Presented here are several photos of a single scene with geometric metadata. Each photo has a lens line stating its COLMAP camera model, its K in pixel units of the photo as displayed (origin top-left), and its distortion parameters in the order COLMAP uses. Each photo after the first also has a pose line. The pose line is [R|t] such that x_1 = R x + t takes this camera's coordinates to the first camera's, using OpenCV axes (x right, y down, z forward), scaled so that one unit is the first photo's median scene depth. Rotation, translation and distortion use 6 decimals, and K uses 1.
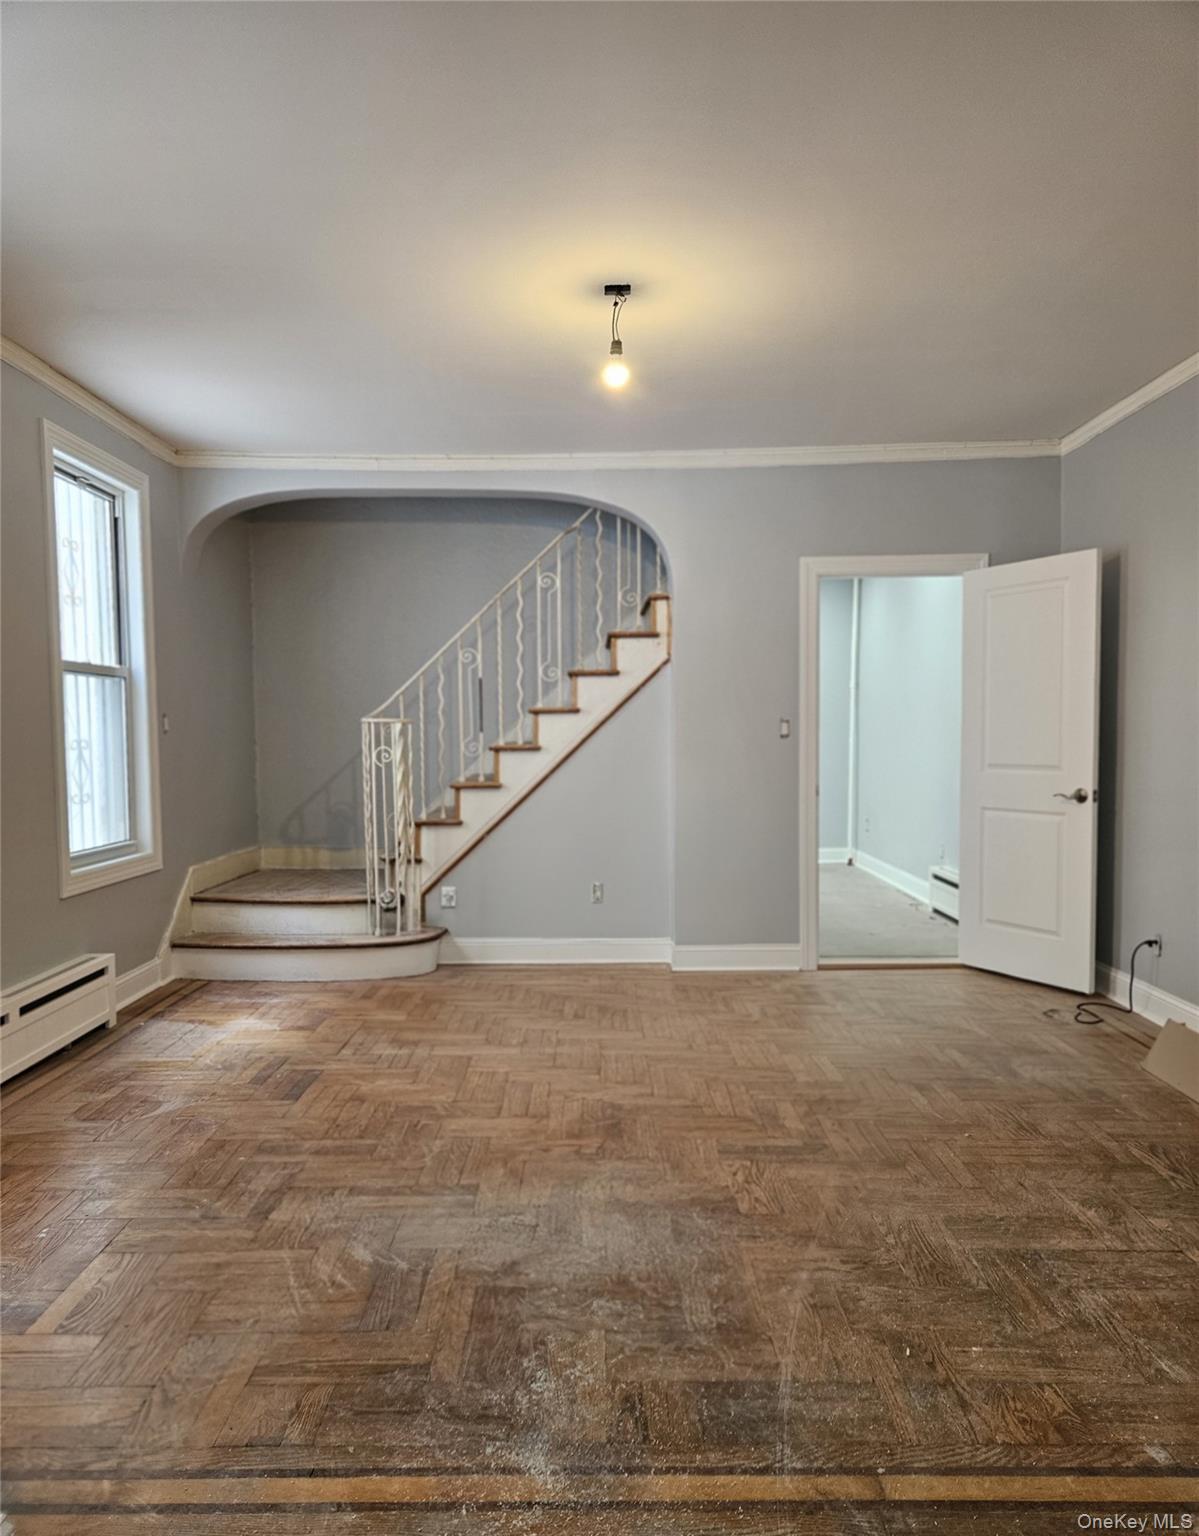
lens RADIAL K [[1085.1, 0, 607.0], [0, 1085.1, 798.1], [0, 0, 1]] dist [0.068983, -0.064680]
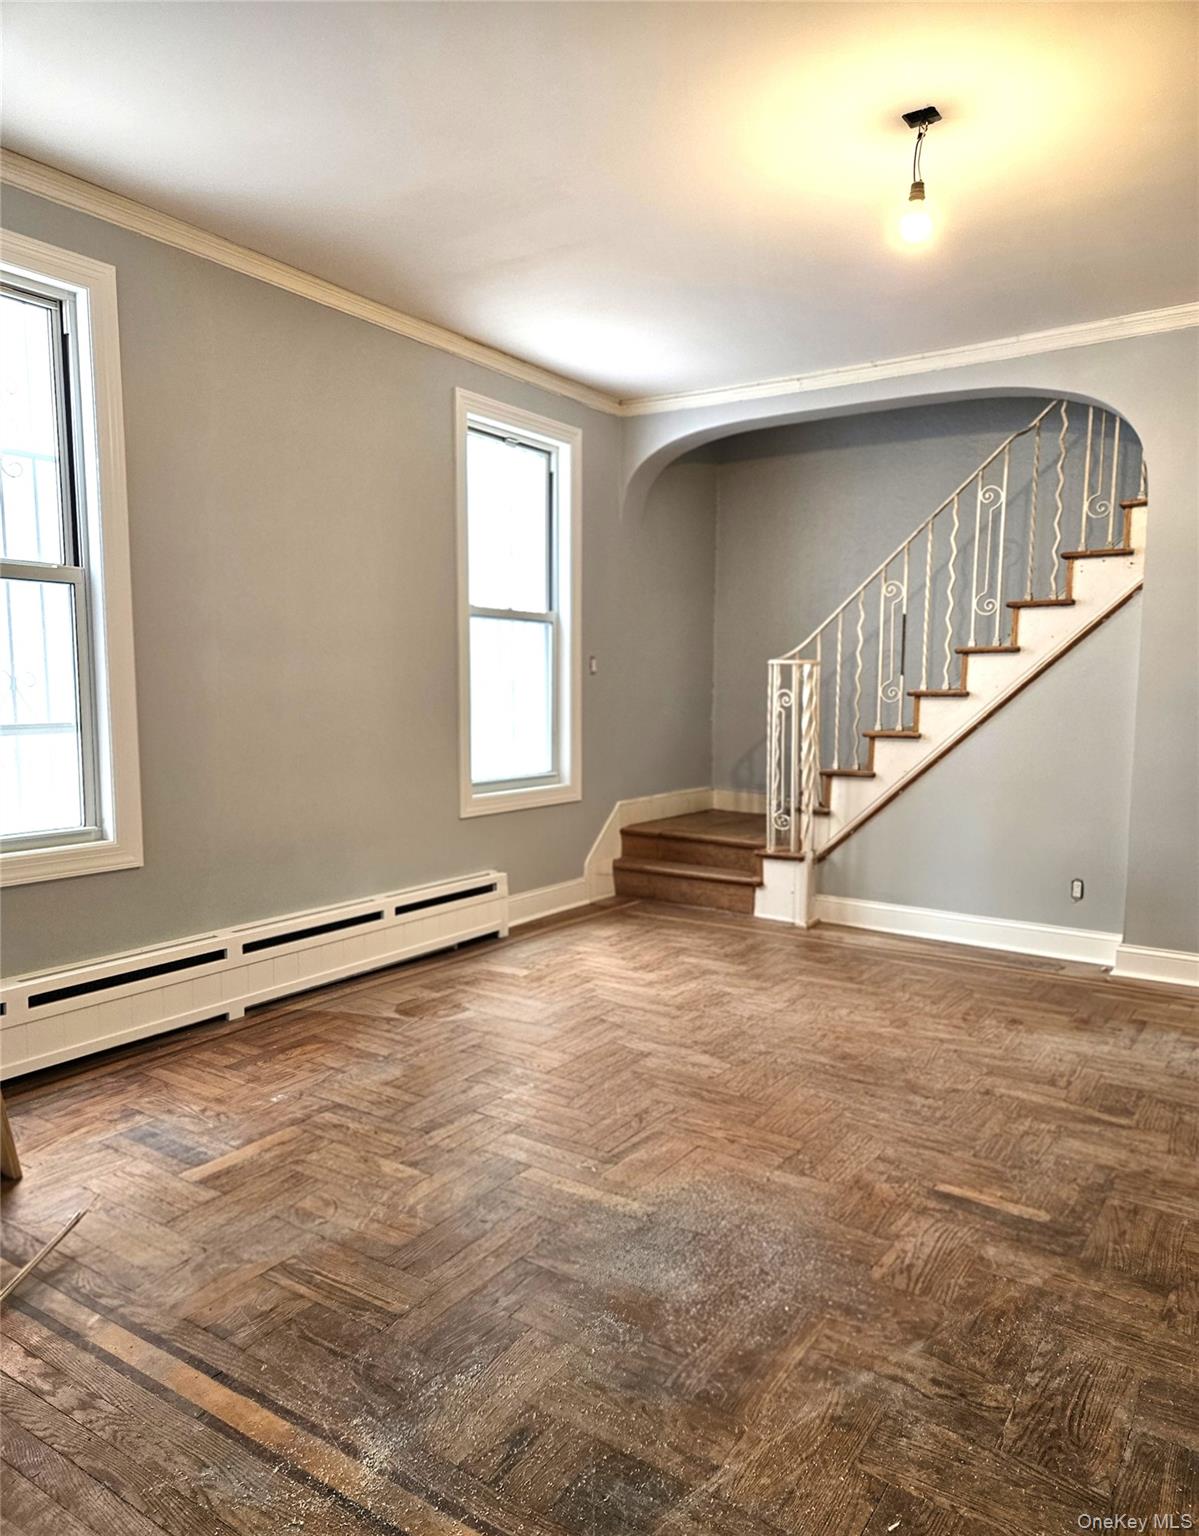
lens RADIAL K [[1085.1, 0, 607.0], [0, 1085.1, 798.1], [0, 0, 1]] dist [0.068983, -0.064680]
pose [[0.821990, 0.072567, -0.564860, 0.247328], [-0.045533, 0.997048, 0.061829, -0.005623], [0.567679, -0.025103, 0.822867, 0.154104]]
